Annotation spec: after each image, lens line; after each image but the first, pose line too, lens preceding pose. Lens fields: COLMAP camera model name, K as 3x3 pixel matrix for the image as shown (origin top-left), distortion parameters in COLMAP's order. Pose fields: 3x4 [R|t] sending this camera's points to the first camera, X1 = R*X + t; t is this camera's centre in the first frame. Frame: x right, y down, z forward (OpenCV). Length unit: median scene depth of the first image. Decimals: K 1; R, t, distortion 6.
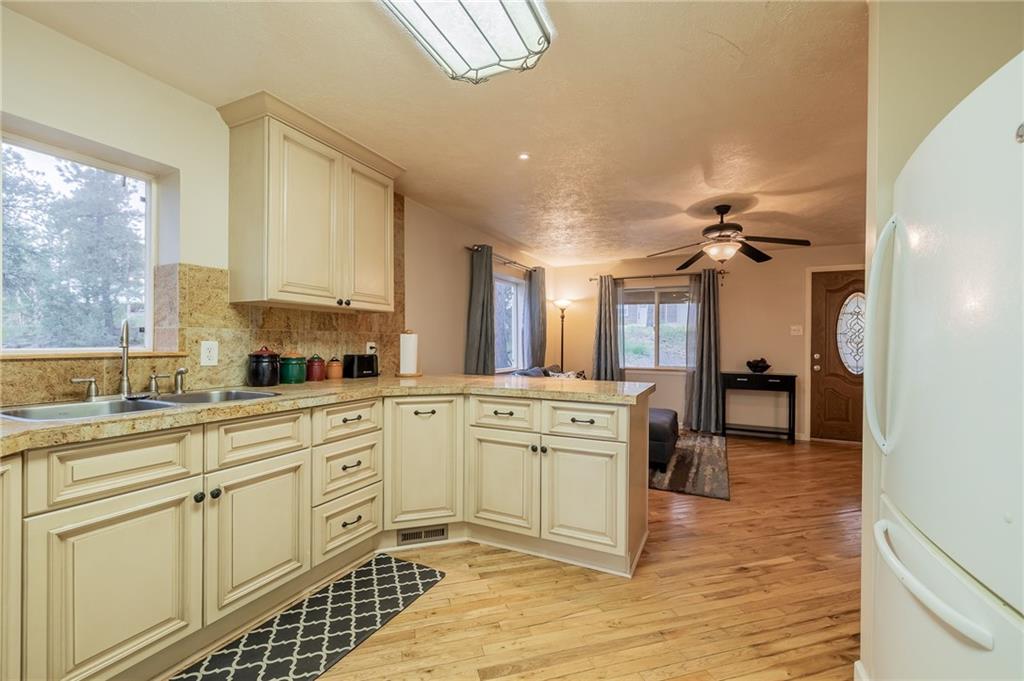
lens RADIAL K [[430.7, 0, 514.3], [0, 430.7, 344.2], [0, 0, 1]] dist [-0.000814, -0.000348]
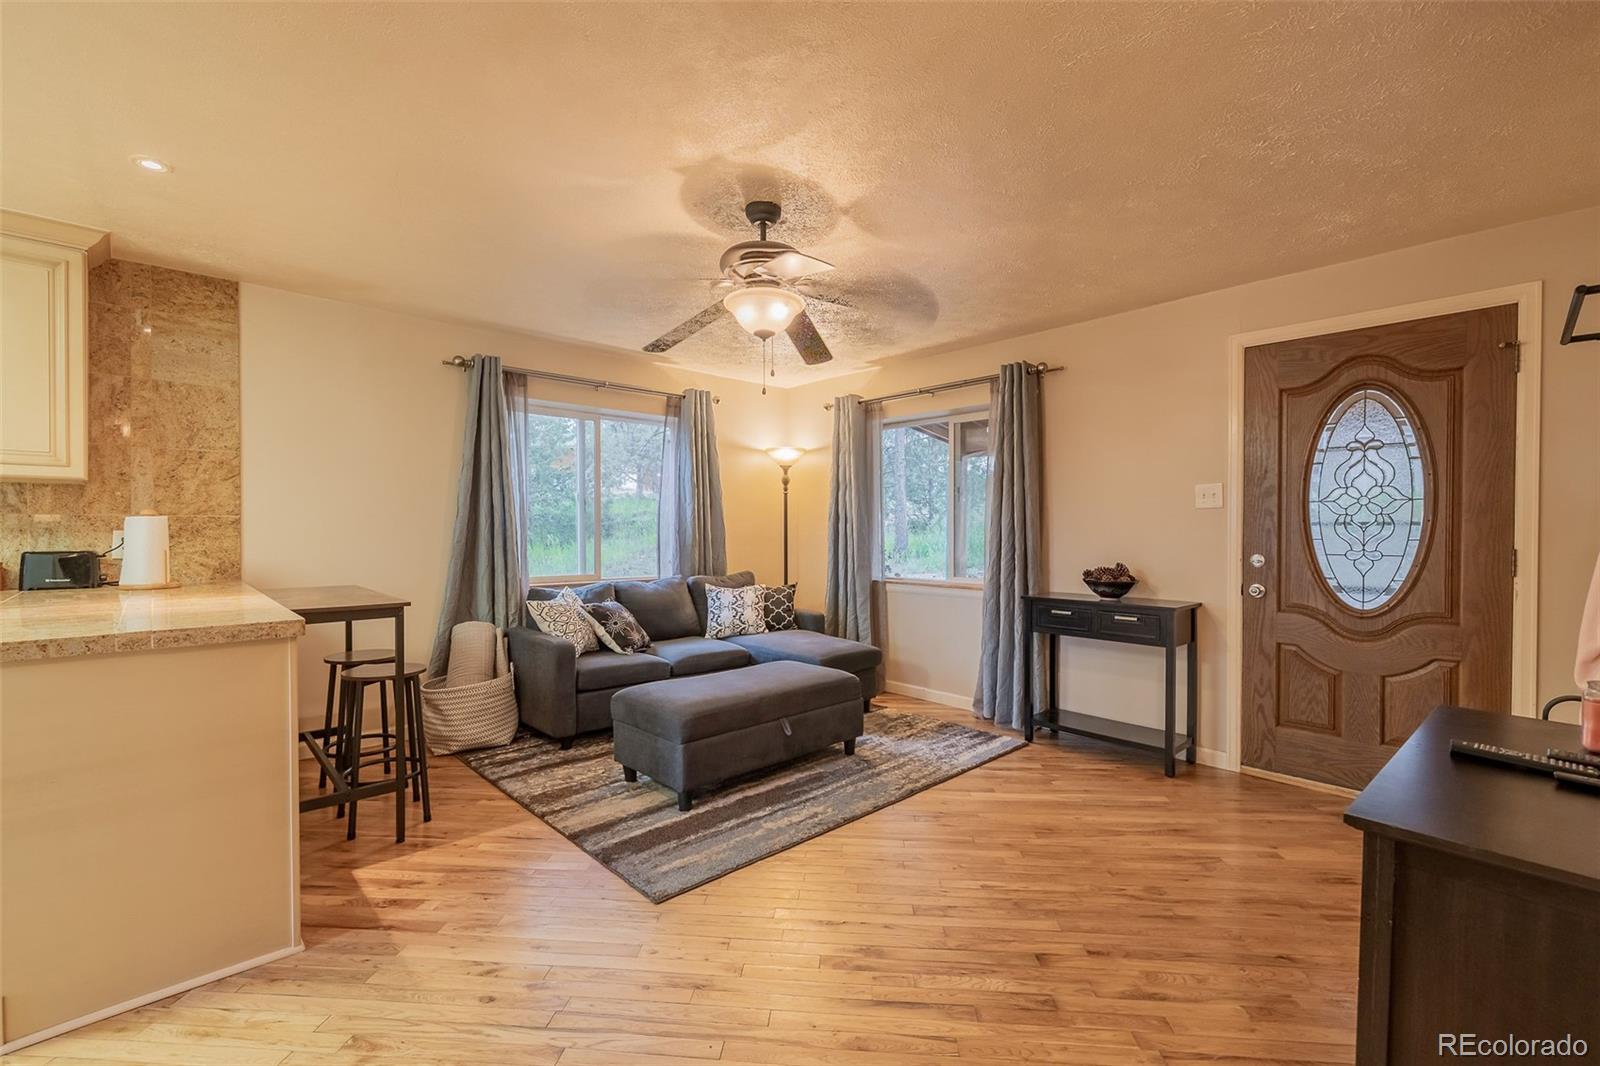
lens RADIAL K [[692.0, 0, 800.0], [0, 692.0, 540.3], [0, 0, 1]] dist [-0.000184, -0.000546]
pose [[0.935165, -0.001118, -0.354212, 0.956963], [0.004137, 0.999961, 0.007768, 0.005754], [0.354189, -0.008730, 0.935133, 0.466117]]
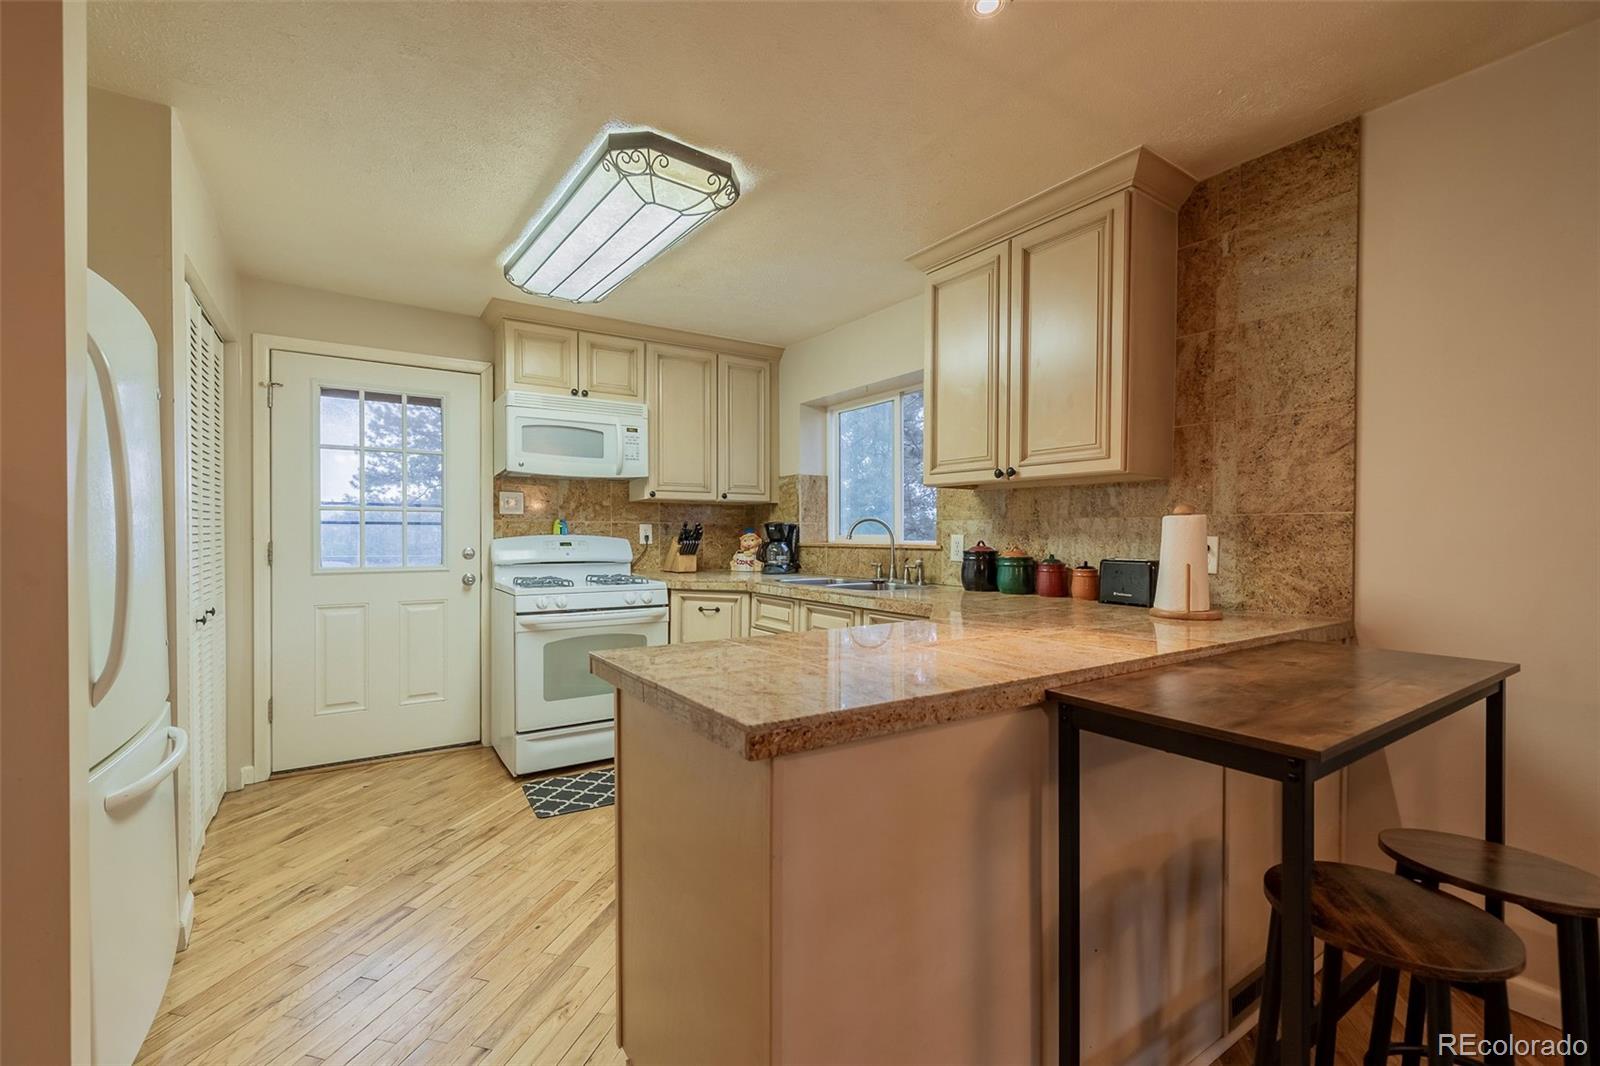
lens RADIAL K [[692.0, 0, 800.0], [0, 692.0, 540.3], [0, 0, 1]] dist [-0.000184, -0.000546]
pose [[-0.507050, -0.001010, -0.861916, 0.548887], [-0.009856, 0.999941, 0.004626, 0.000879], [0.861861, 0.010841, -0.507029, 1.079935]]
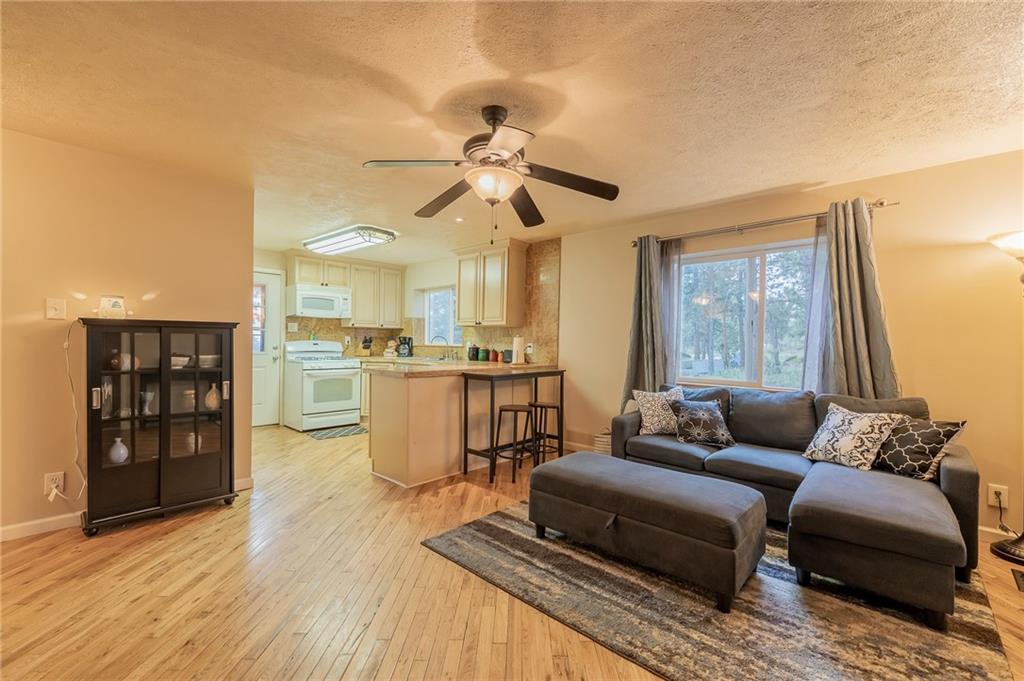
lens RADIAL K [[430.7, 0, 514.3], [0, 430.7, 344.2], [0, 0, 1]] dist [-0.000814, -0.000348]
pose [[-0.294111, -0.007883, -0.955739, 1.317331], [-0.020507, 0.999788, -0.001936, 0.003711], [0.955551, 0.019030, -0.294210, 1.526819]]
